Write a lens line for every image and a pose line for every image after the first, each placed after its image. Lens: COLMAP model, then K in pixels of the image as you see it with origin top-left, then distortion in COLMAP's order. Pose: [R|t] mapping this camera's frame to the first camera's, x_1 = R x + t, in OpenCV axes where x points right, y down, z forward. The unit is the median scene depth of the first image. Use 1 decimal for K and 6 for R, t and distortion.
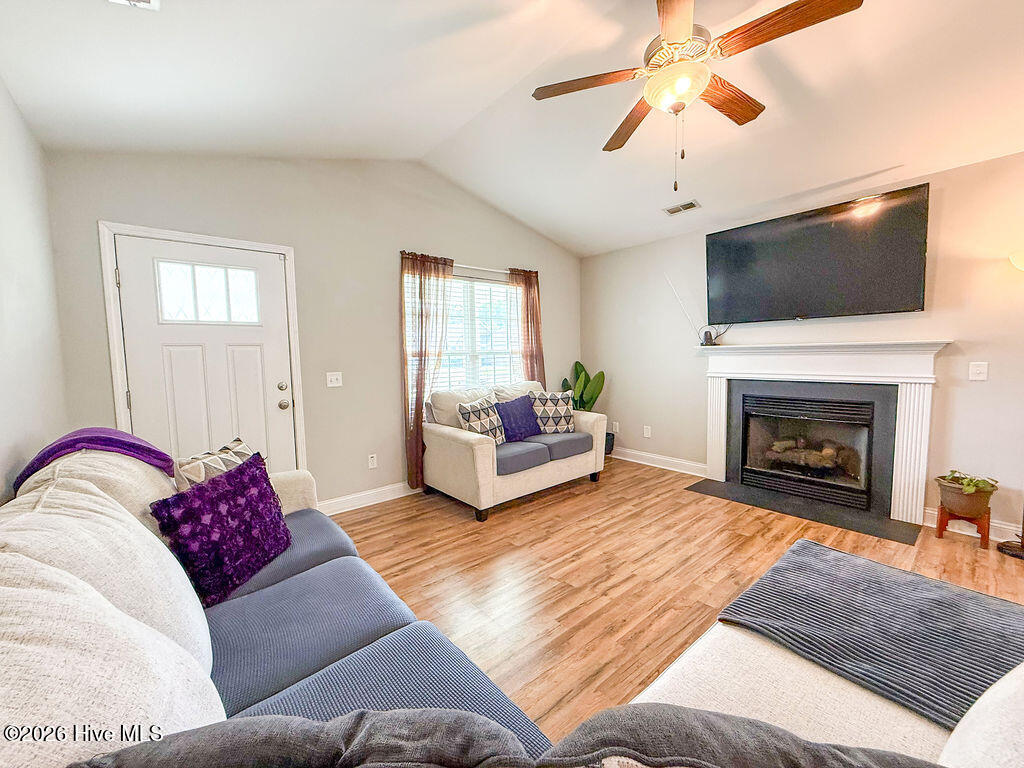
lens RADIAL K [[408.2, 0, 511.4], [0, 408.2, 383.8], [0, 0, 1]] dist [-0.000157, -0.000437]
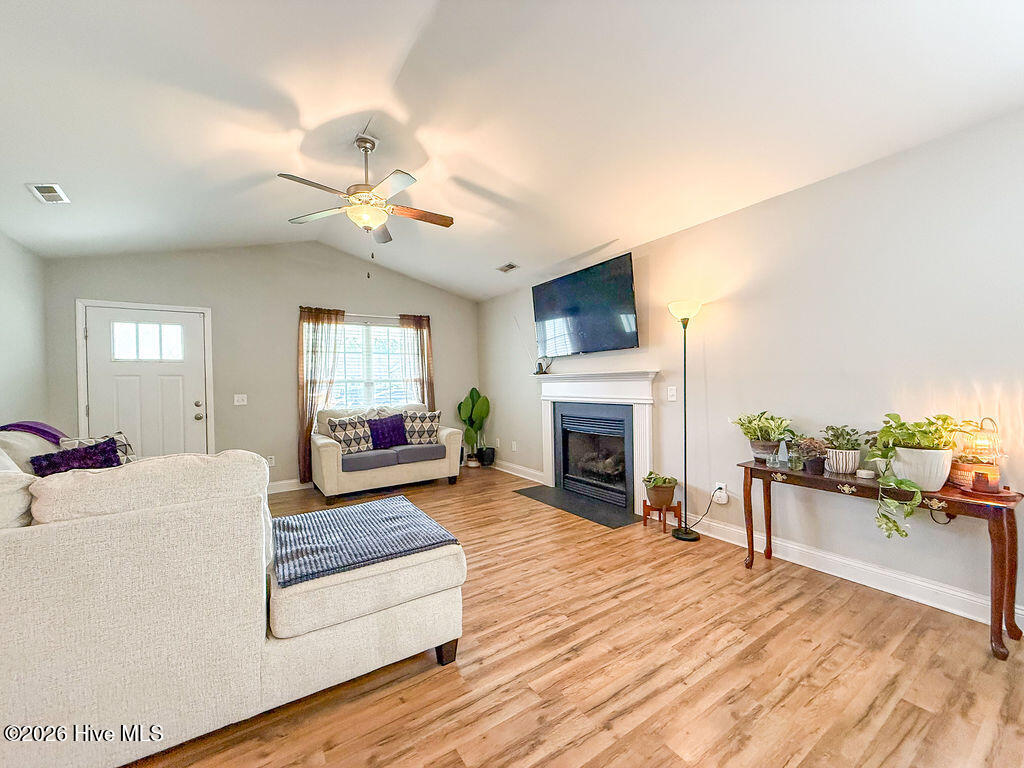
lens RADIAL K [[408.2, 0, 510.7], [0, 408.2, 383.9], [0, 0, 1]] dist [-0.000157, -0.000437]
pose [[0.993104, -0.000467, -0.117237, 0.630062], [-0.007791, 0.997519, -0.069972, 0.025487], [0.116978, 0.070402, 0.990636, -0.267025]]
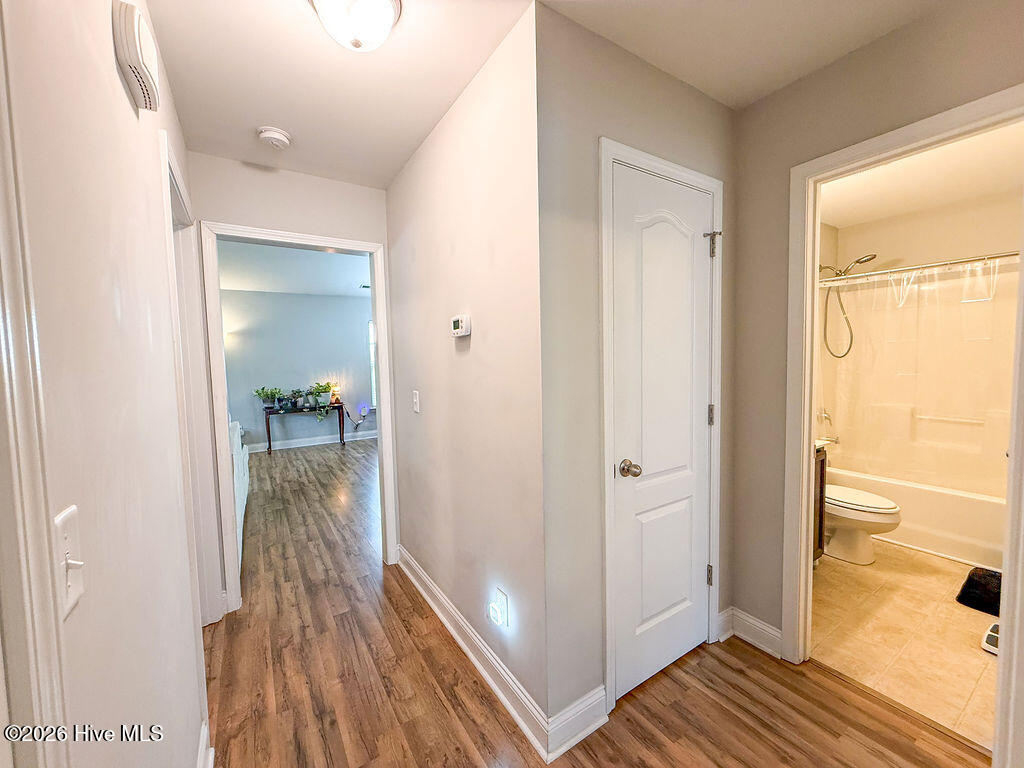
lens RADIAL K [[408.2, 0, 508.0], [0, 408.2, 383.1], [0, 0, 1]] dist [-0.000157, -0.000437]
pose [[0.130608, -0.047618, 0.990290, -0.634326], [0.093055, 0.995025, 0.035573, 0.038943], [-0.987057, 0.087505, 0.134389, -0.722446]]
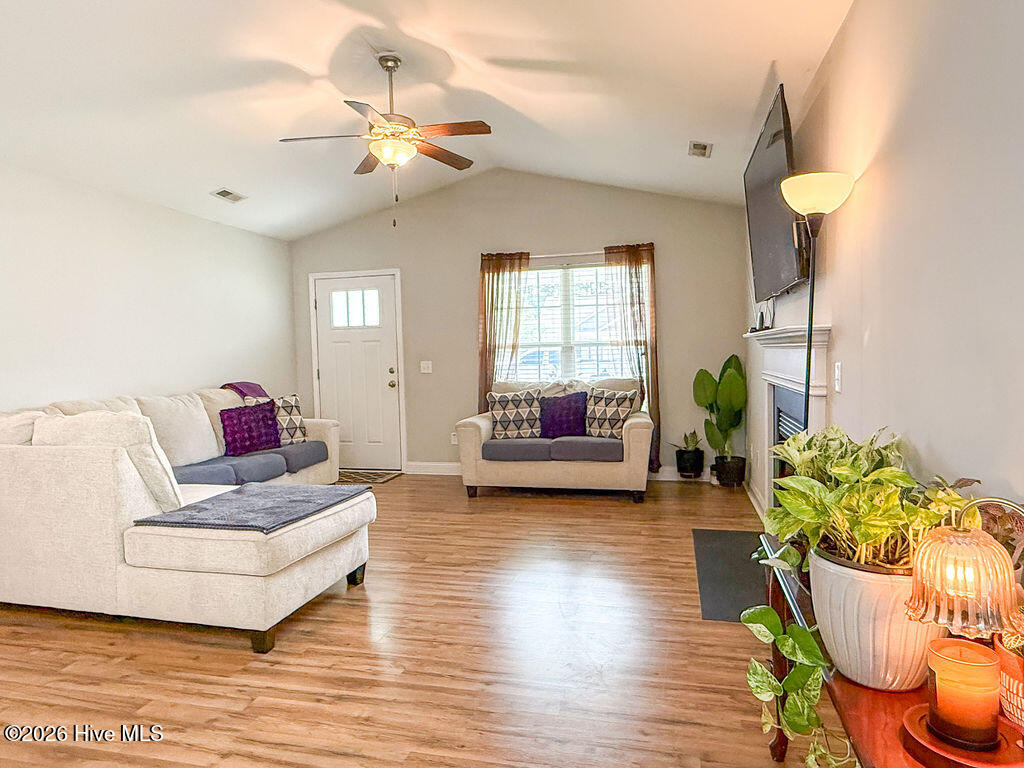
lens RADIAL K [[644.0, 0, 512.6], [0, 644.0, 385.2], [0, 0, 1]] dist [0.001467, -0.000956]
pose [[0.586312, 0.047880, -0.808669, 1.298361], [-0.050106, 0.998484, 0.022789, -0.012753], [0.808534, 0.027158, 0.587822, 0.050884]]
